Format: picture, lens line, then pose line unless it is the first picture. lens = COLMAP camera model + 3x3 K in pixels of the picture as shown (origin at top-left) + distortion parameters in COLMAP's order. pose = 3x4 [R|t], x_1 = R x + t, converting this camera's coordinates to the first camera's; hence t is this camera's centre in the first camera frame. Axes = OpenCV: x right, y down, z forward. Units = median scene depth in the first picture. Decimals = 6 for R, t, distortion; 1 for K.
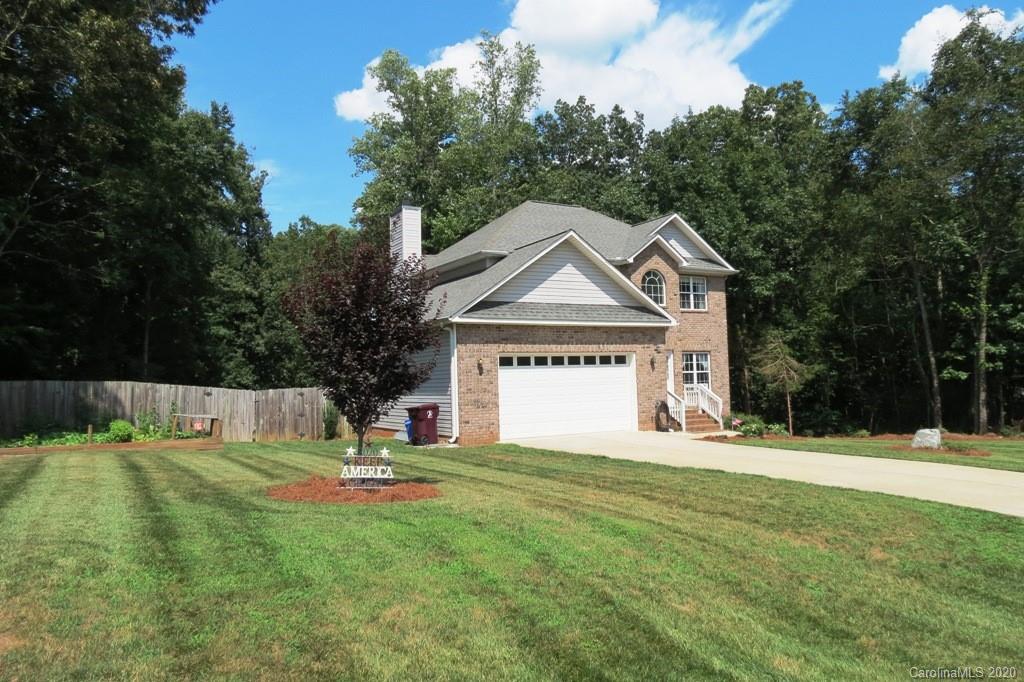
lens RADIAL K [[728.0, 0, 510.8], [0, 728.0, 338.3], [0, 0, 1]] dist [-0.013841, 0.001486]
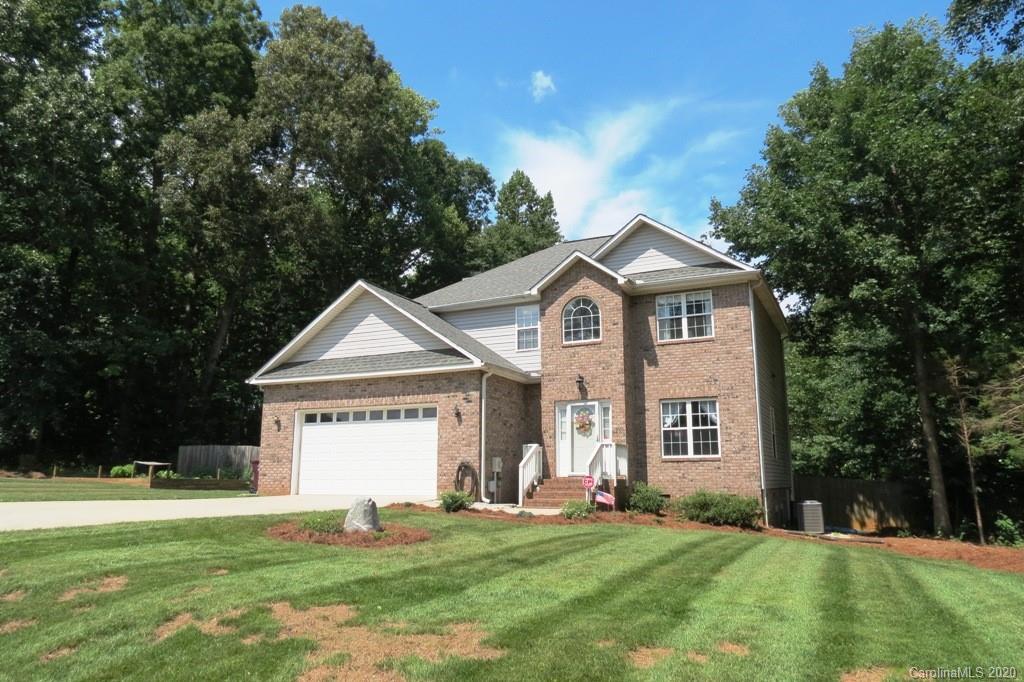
lens RADIAL K [[728.0, 0, 510.8], [0, 728.0, 338.3], [0, 0, 1]] dist [-0.013841, 0.001486]
pose [[0.566874, -0.130786, -0.813357, 0.914280], [0.033120, 0.990137, -0.136128, 0.062723], [0.823139, 0.050229, 0.565615, 0.583358]]
